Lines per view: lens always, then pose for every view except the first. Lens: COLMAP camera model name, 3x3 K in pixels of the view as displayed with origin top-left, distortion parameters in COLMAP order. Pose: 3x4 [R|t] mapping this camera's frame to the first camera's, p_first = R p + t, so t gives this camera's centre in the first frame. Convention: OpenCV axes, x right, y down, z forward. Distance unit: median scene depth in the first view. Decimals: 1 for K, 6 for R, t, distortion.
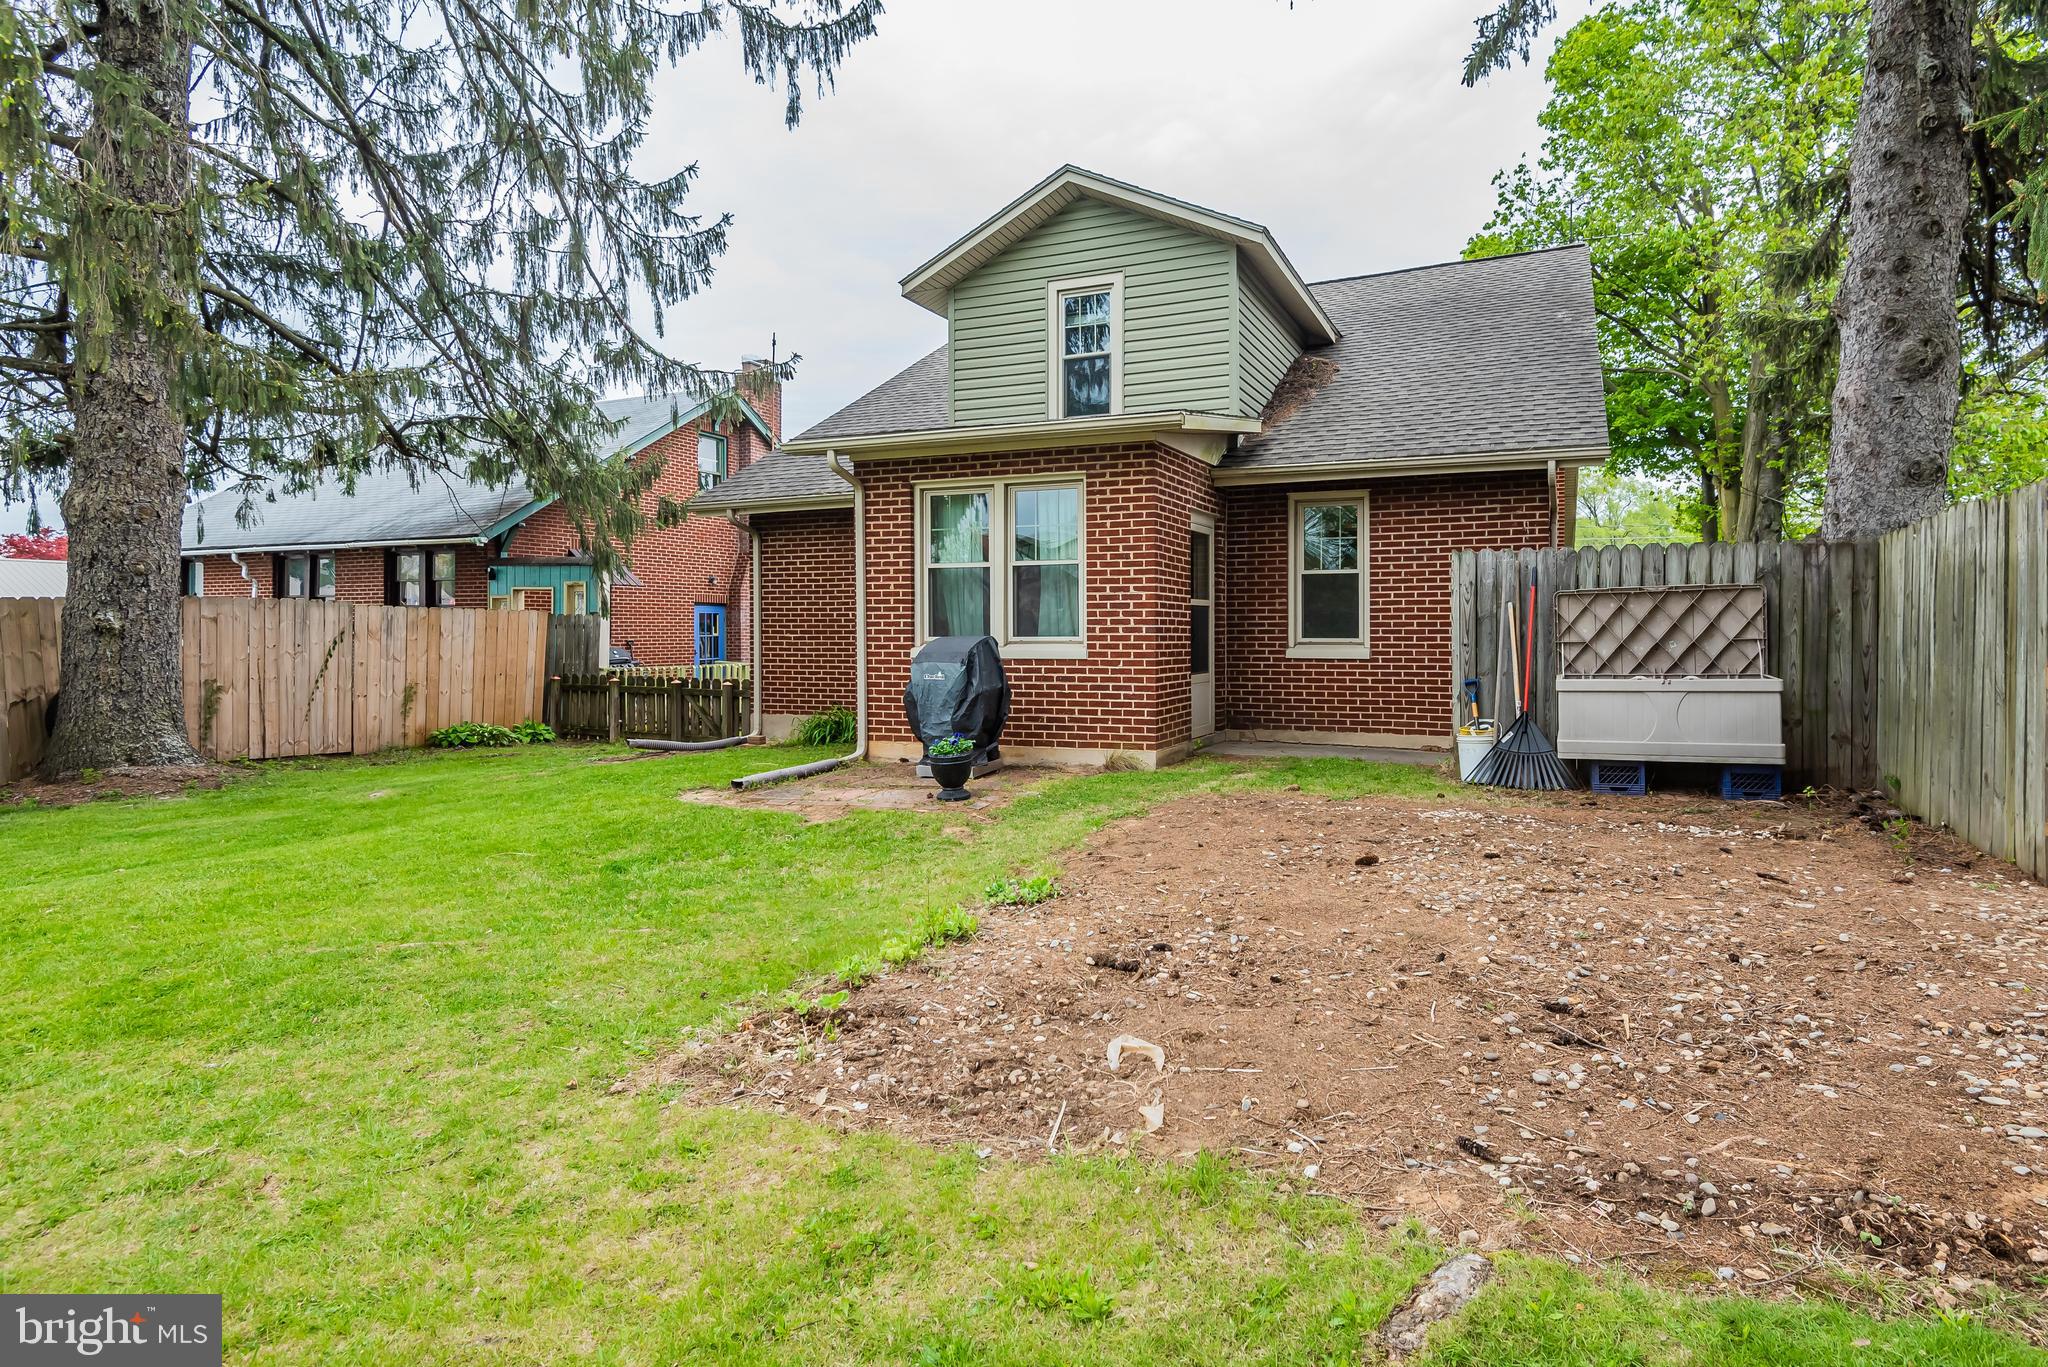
lens RADIAL K [[959.0, 0, 1034.6], [0, 959.0, 674.9], [0, 0, 1]] dist [-0.000106, -0.000360]
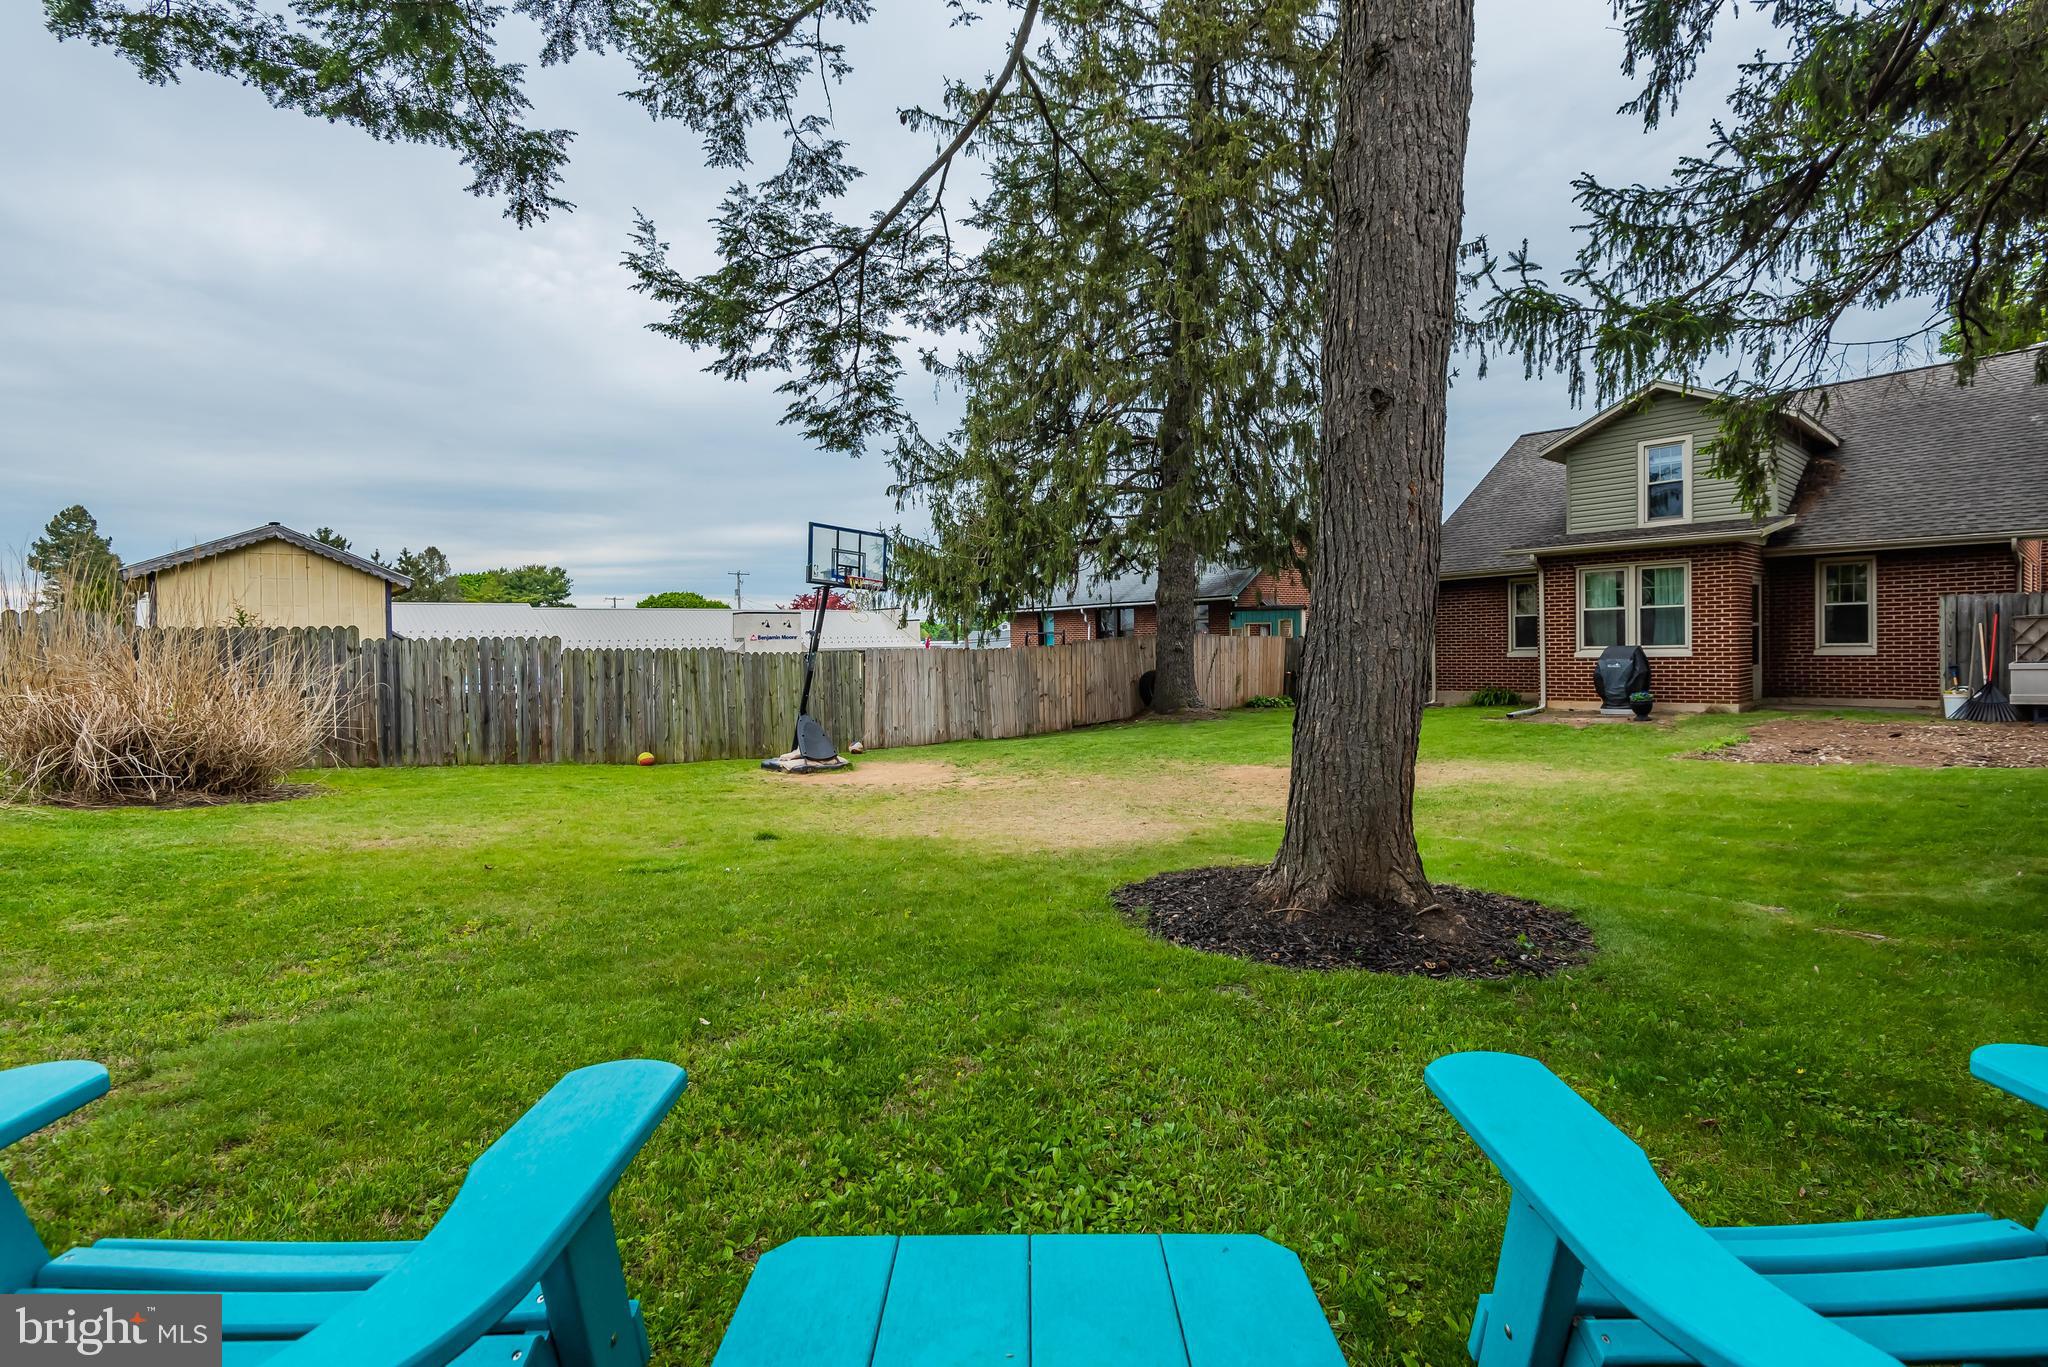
lens RADIAL K [[882.4, 0, 1024.0], [0, 882.4, 683.5], [0, 0, 1]] dist [0.000127, -0.005181]
pose [[0.922495, -0.001886, -0.386004, -0.465325], [0.003689, 0.999985, 0.003930, 0.023160], [0.385991, -0.005050, 0.922489, -1.069031]]
